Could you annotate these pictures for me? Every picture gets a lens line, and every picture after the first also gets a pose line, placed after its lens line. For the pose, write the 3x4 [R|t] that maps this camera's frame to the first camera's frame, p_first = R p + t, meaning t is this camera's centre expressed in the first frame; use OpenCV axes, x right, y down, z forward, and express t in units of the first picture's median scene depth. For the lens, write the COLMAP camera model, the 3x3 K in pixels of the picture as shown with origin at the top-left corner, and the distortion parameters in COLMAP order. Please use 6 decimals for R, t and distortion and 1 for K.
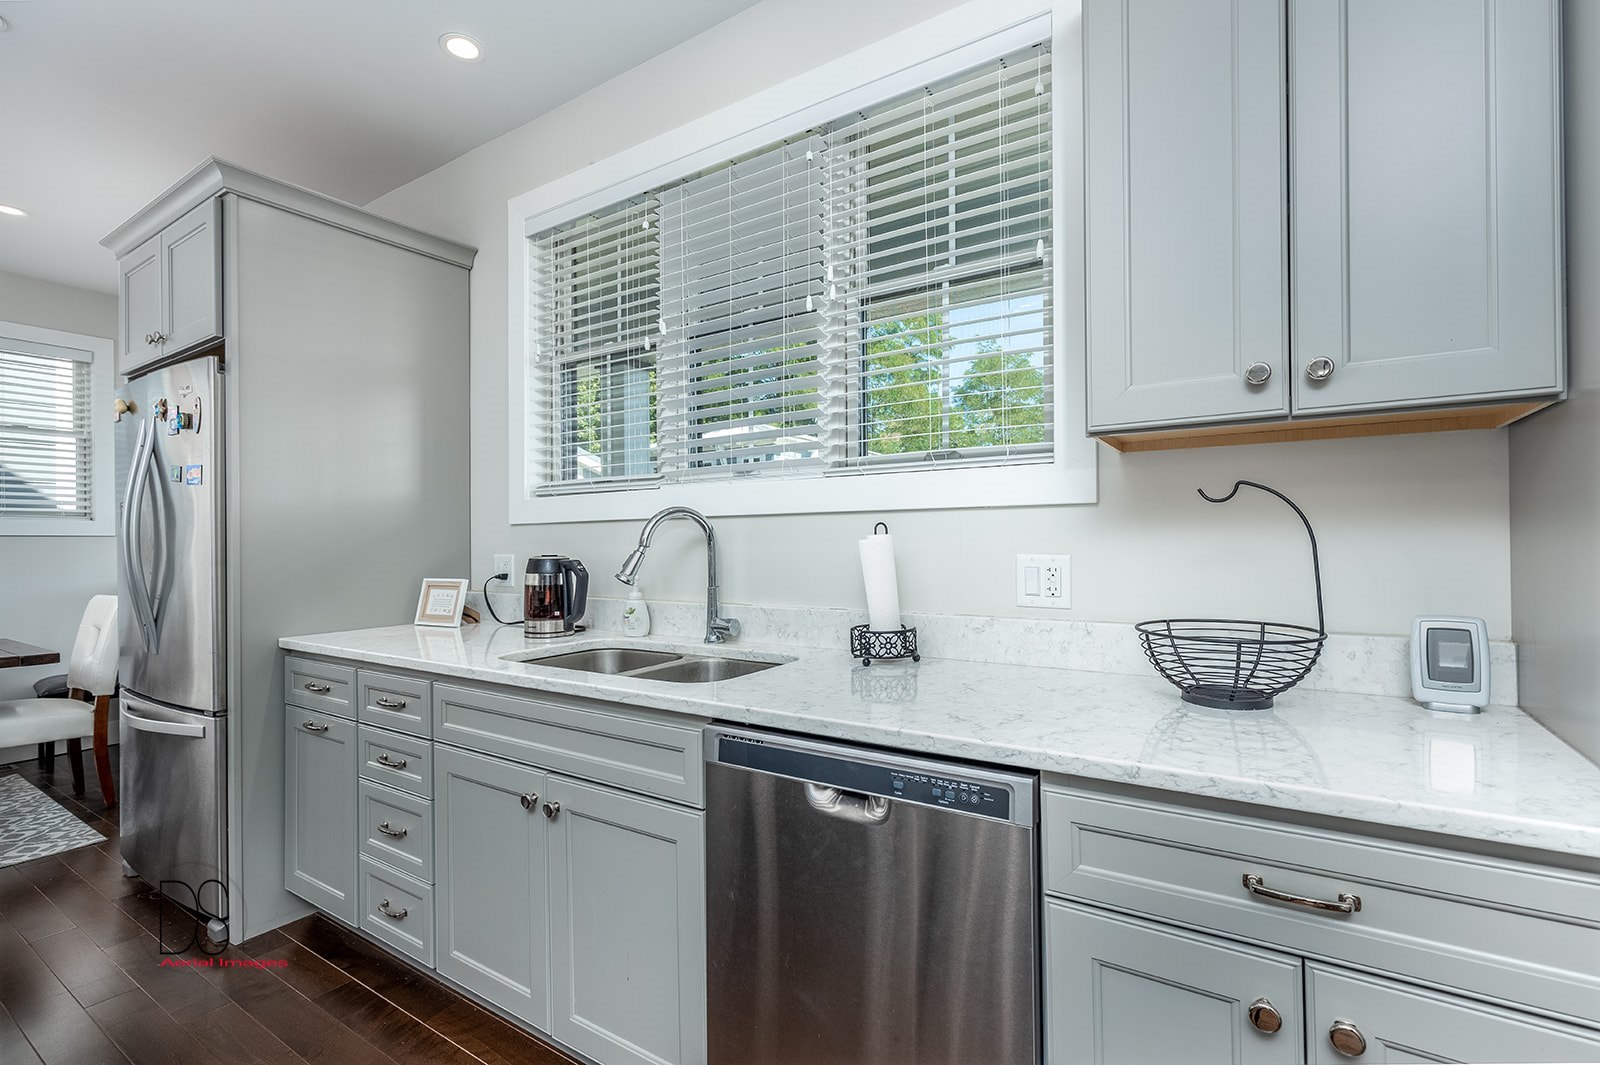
lens RADIAL K [[731.6, 0, 806.6], [0, 731.6, 536.1], [0, 0, 1]] dist [0.022660, -0.000382]
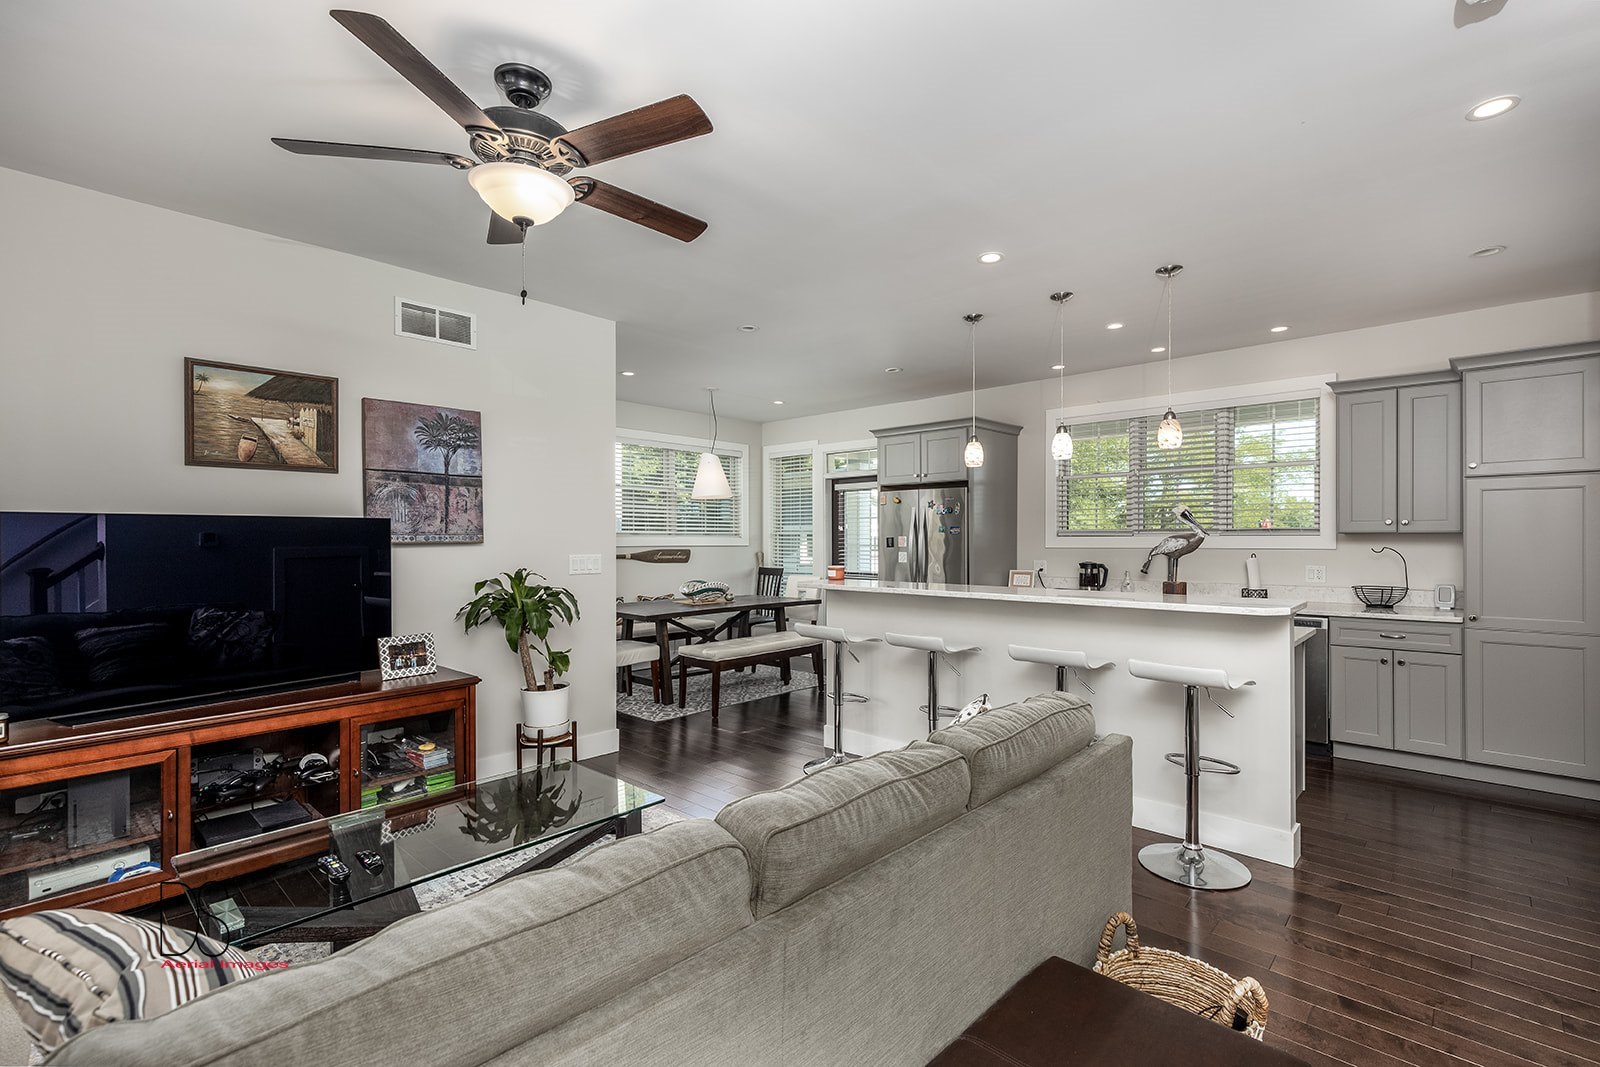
lens RADIAL K [[713.5, 0, 830.0], [0, 713.5, 535.4], [0, 0, 1]] dist [0.000727, -0.000017]
pose [[0.988220, 0.005174, -0.152955, -1.461013], [-0.004710, 0.999983, 0.003392, -0.116850], [0.152970, -0.002631, 0.988227, -2.695850]]
